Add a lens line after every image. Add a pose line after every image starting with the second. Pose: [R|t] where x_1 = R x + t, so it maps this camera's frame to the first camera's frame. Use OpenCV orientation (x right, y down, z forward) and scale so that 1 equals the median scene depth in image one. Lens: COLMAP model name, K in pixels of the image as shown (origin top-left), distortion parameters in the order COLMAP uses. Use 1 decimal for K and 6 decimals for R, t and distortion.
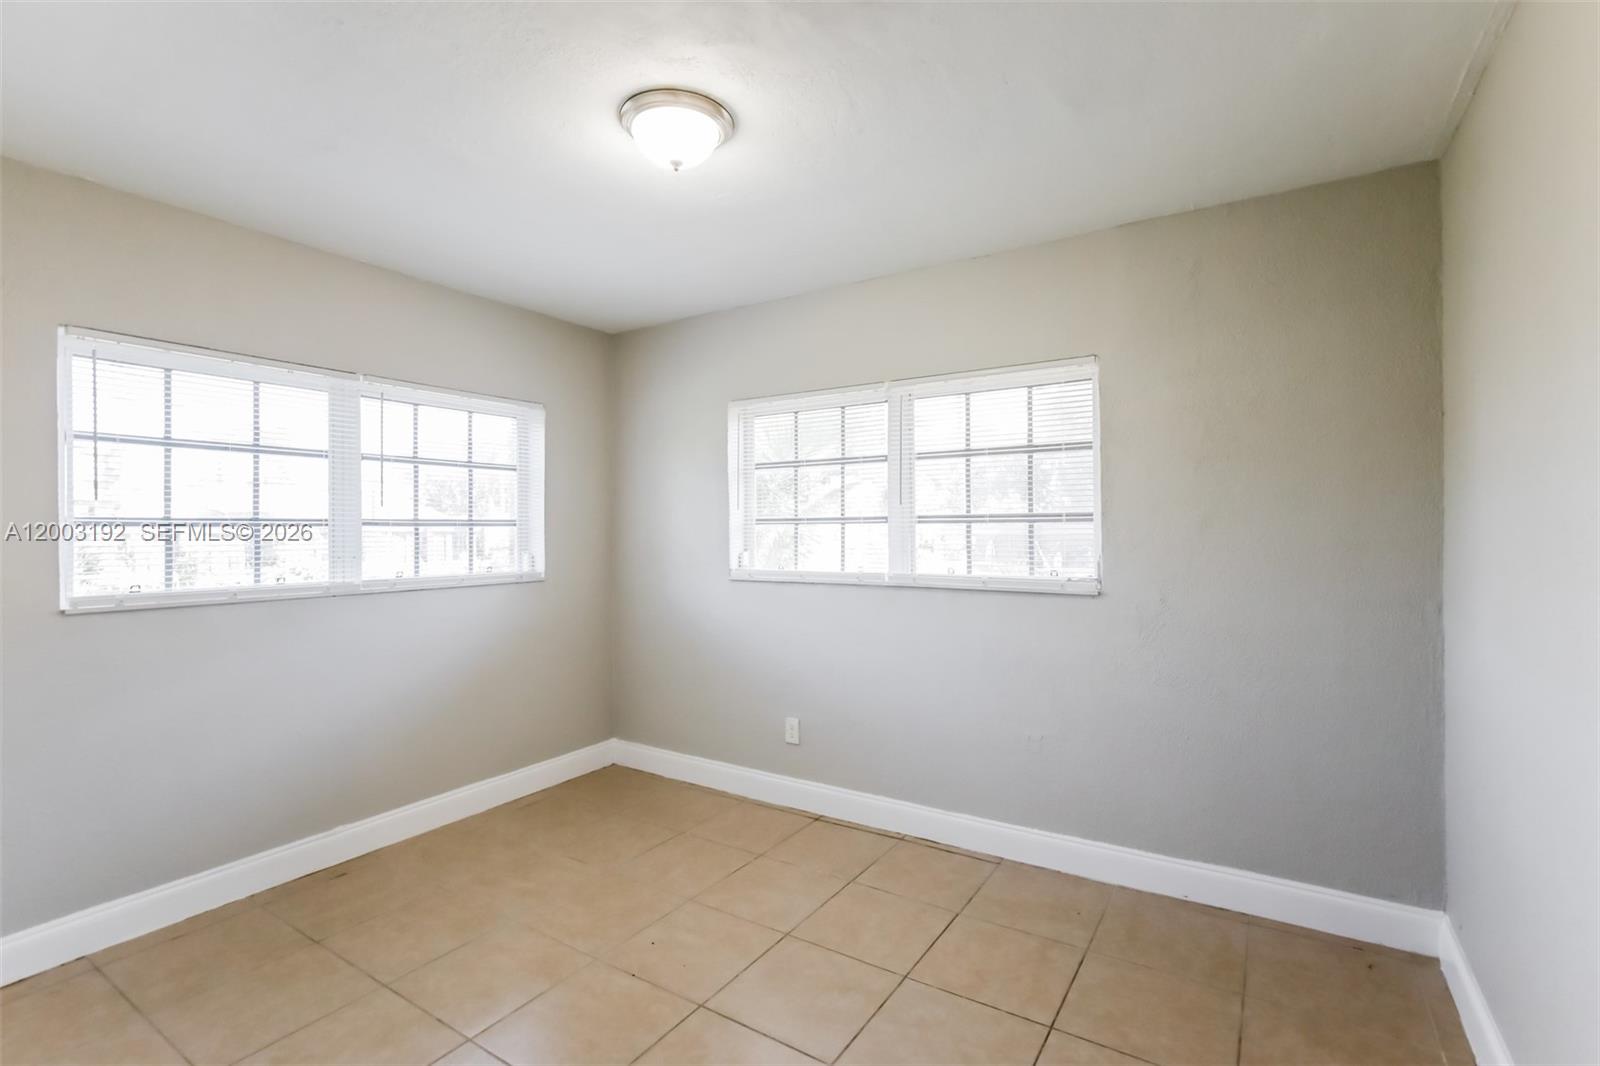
lens RADIAL K [[734.5, 0, 807.8], [0, 734.5, 530.5], [0, 0, 1]] dist [0.000082, -0.000406]
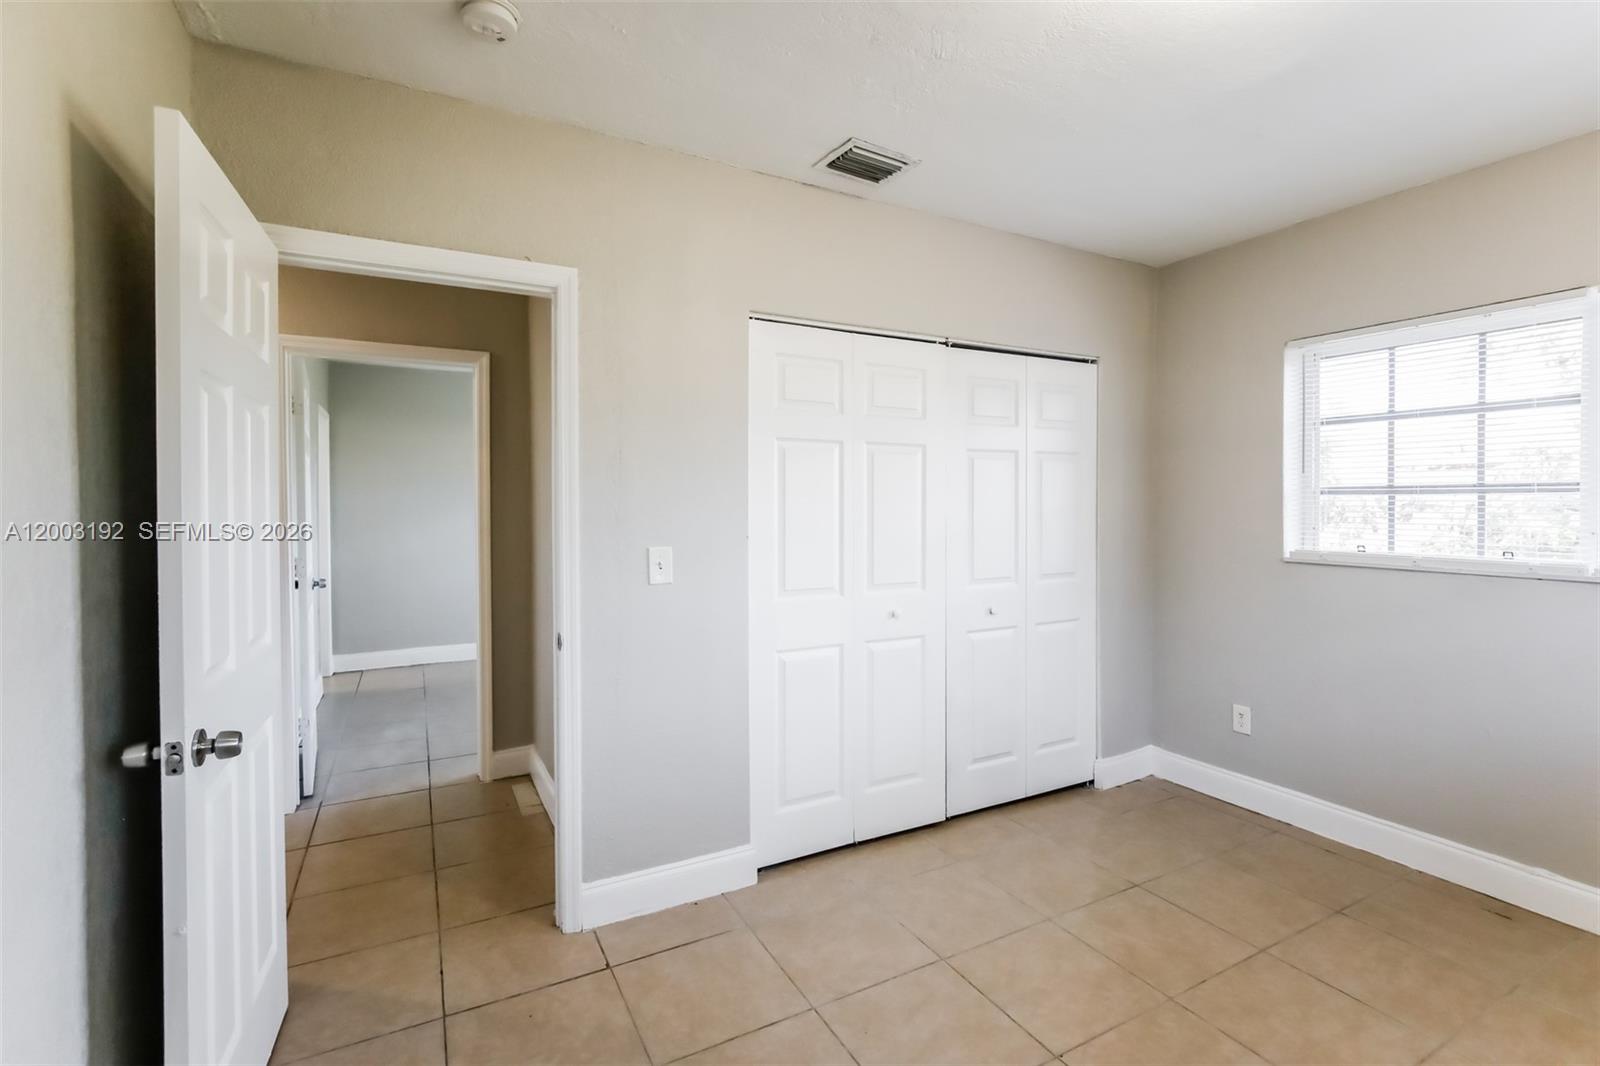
lens RADIAL K [[734.5, 0, 804.9], [0, 734.5, 509.2], [0, 0, 1]] dist [0.000082, -0.000406]
pose [[-0.482878, 0.016954, -0.875523, 0.894732], [0.005931, 0.999853, 0.016091, -0.009333], [0.875667, 0.002577, -0.482908, 1.393403]]
